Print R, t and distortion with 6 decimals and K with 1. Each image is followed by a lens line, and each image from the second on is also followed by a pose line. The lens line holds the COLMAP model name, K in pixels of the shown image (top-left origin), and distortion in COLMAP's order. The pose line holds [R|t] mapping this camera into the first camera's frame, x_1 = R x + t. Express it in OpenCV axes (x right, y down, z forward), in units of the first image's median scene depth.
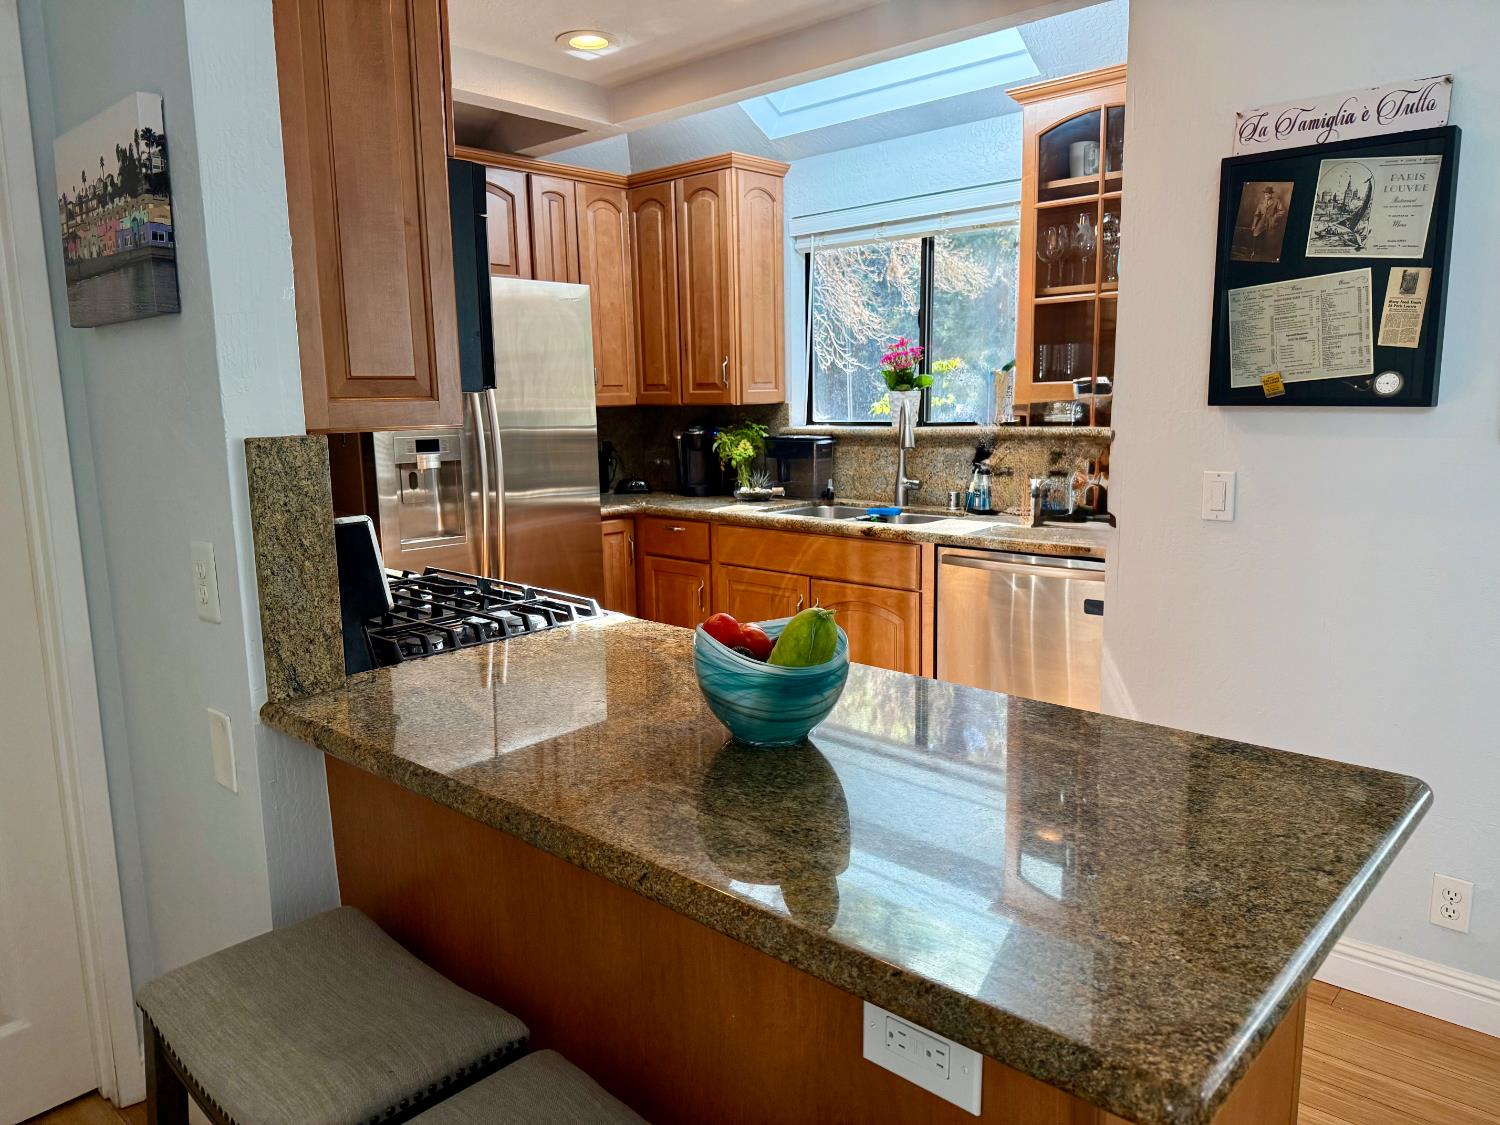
lens RADIAL K [[1052.8, 0, 750.0], [0, 1052.8, 562.5], [0, 0, 1]] dist [0.113442, -0.166626]
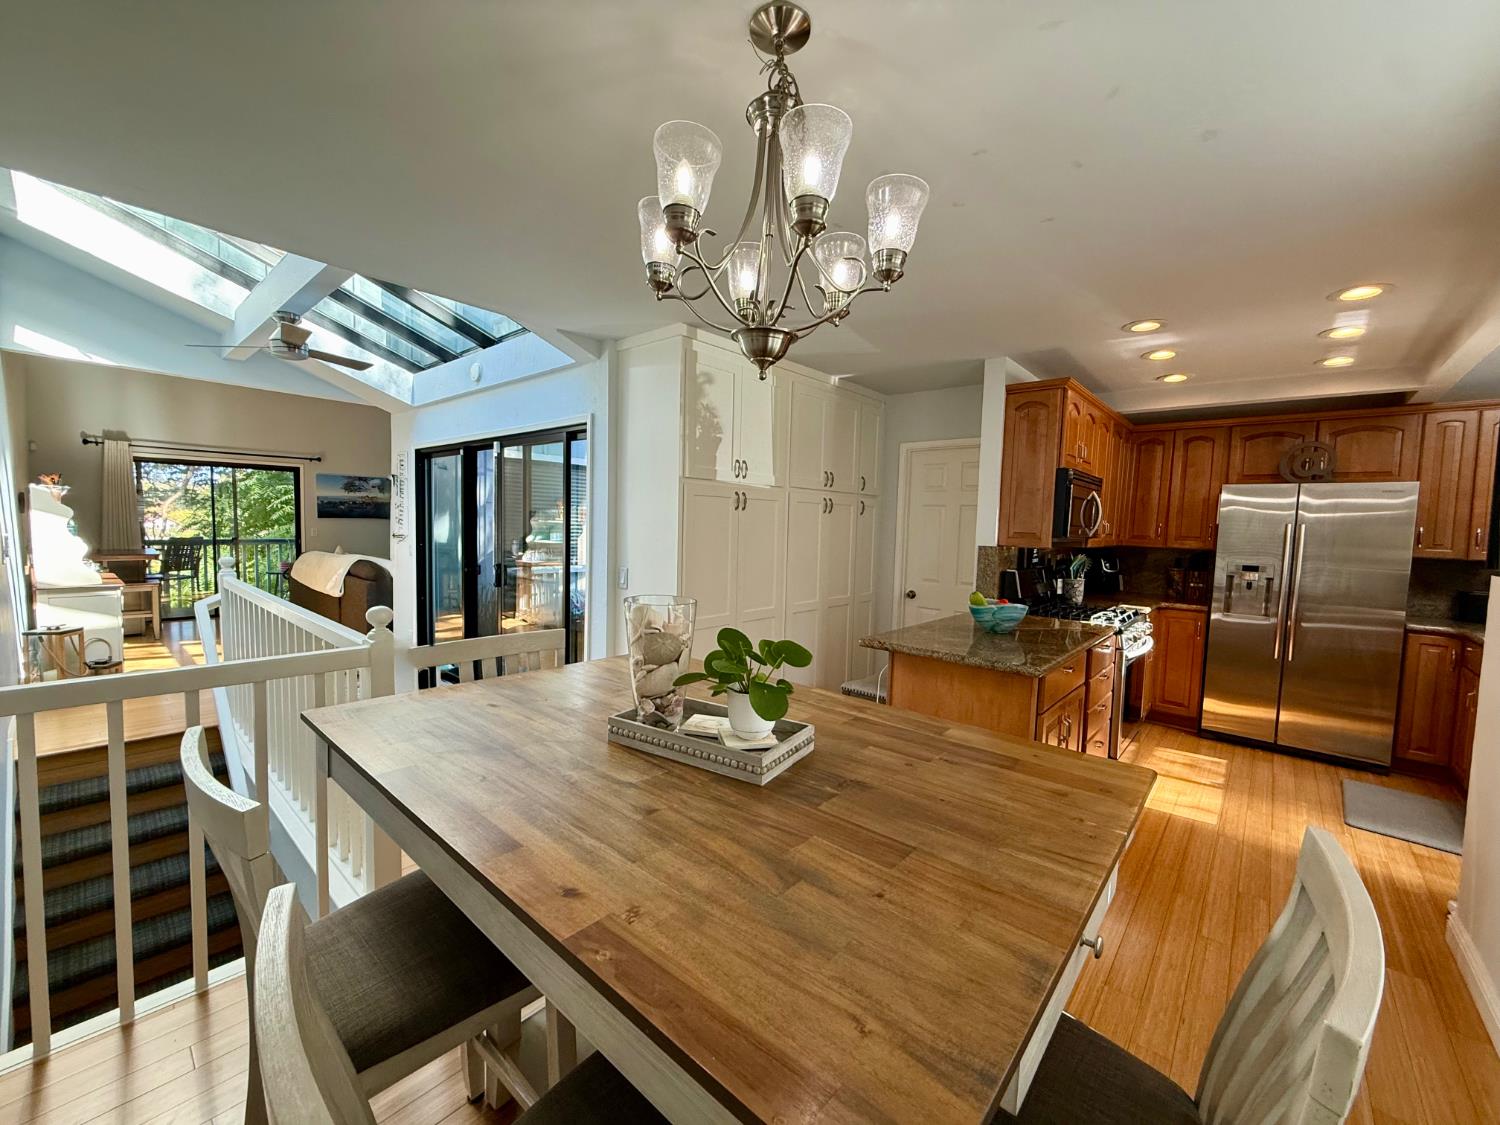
lens RADIAL K [[600.0, 0, 742.2], [0, 600.0, 562.3], [0, 0, 1]] dist [0.001883, 0.000027]
pose [[0.015158, 0.081696, -0.996542, 0.713194], [-0.191591, 0.978426, 0.077297, -0.021424], [0.981358, 0.189757, 0.030484, 0.011728]]
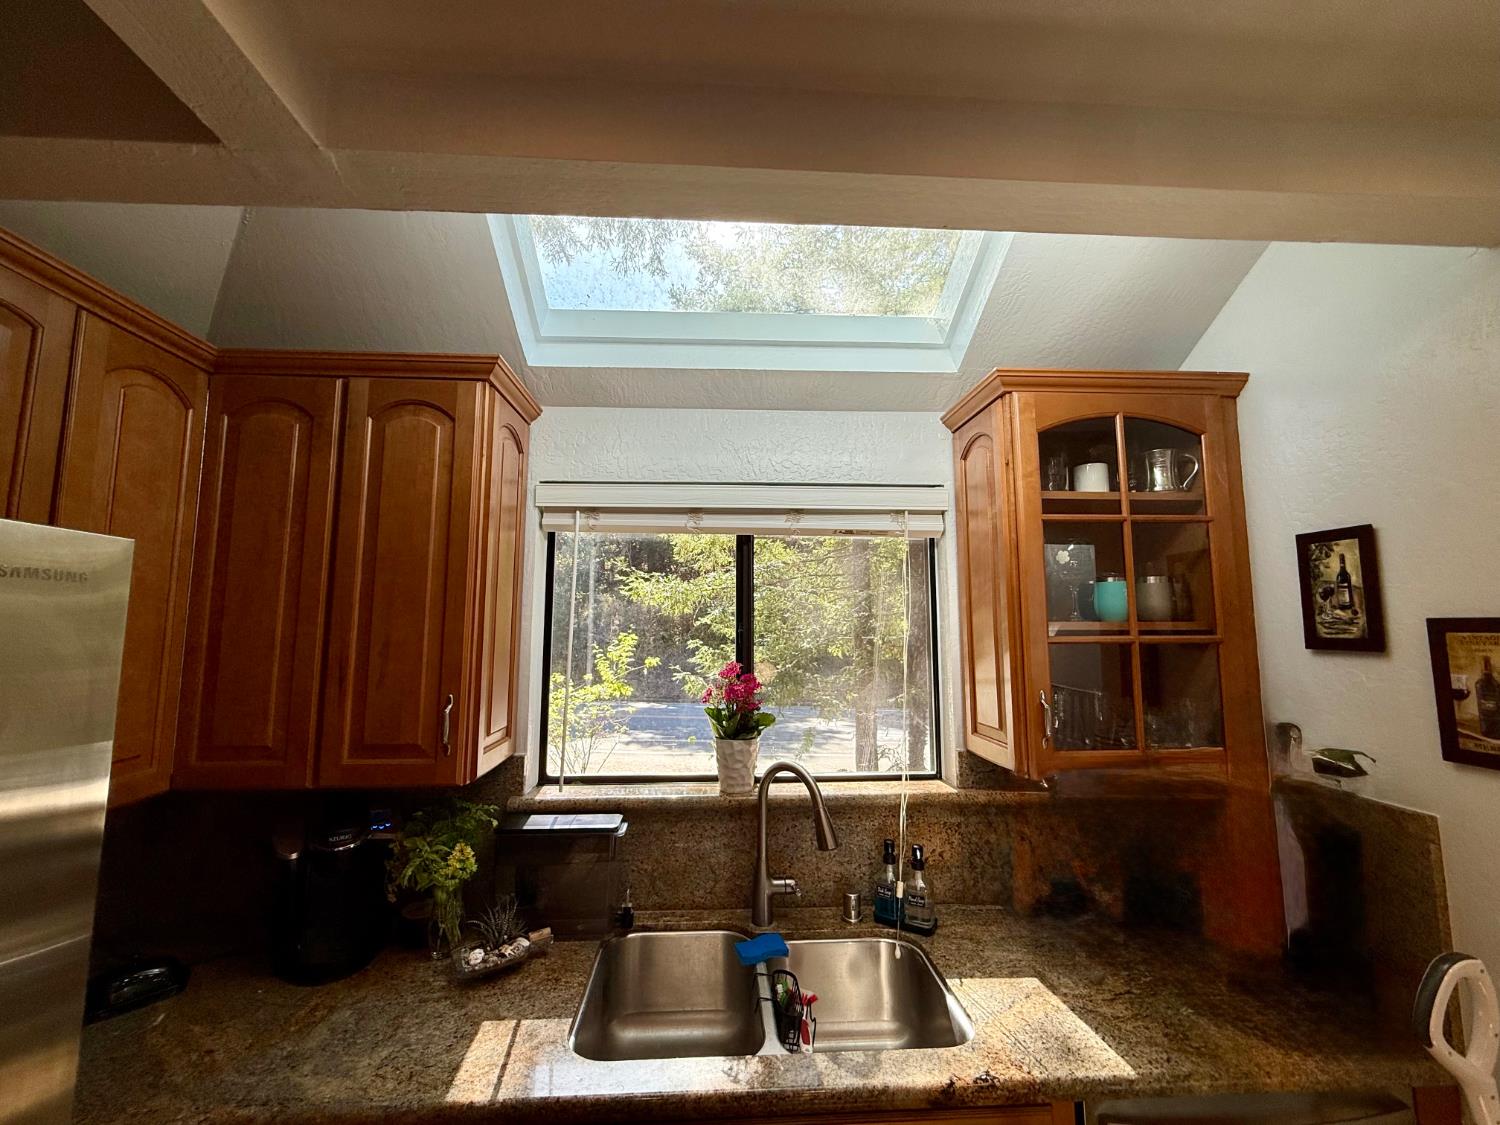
lens RADIAL K [[600.0, 0, 742.2], [0, 600.0, 562.3], [0, 0, 1]] dist [0.001883, 0.000027]
pose [[0.700578, 0.096420, 0.707032, -0.148936], [0.103366, 0.966666, -0.234249, -0.184413], [-0.706050, 0.237192, 0.667258, 0.720635]]
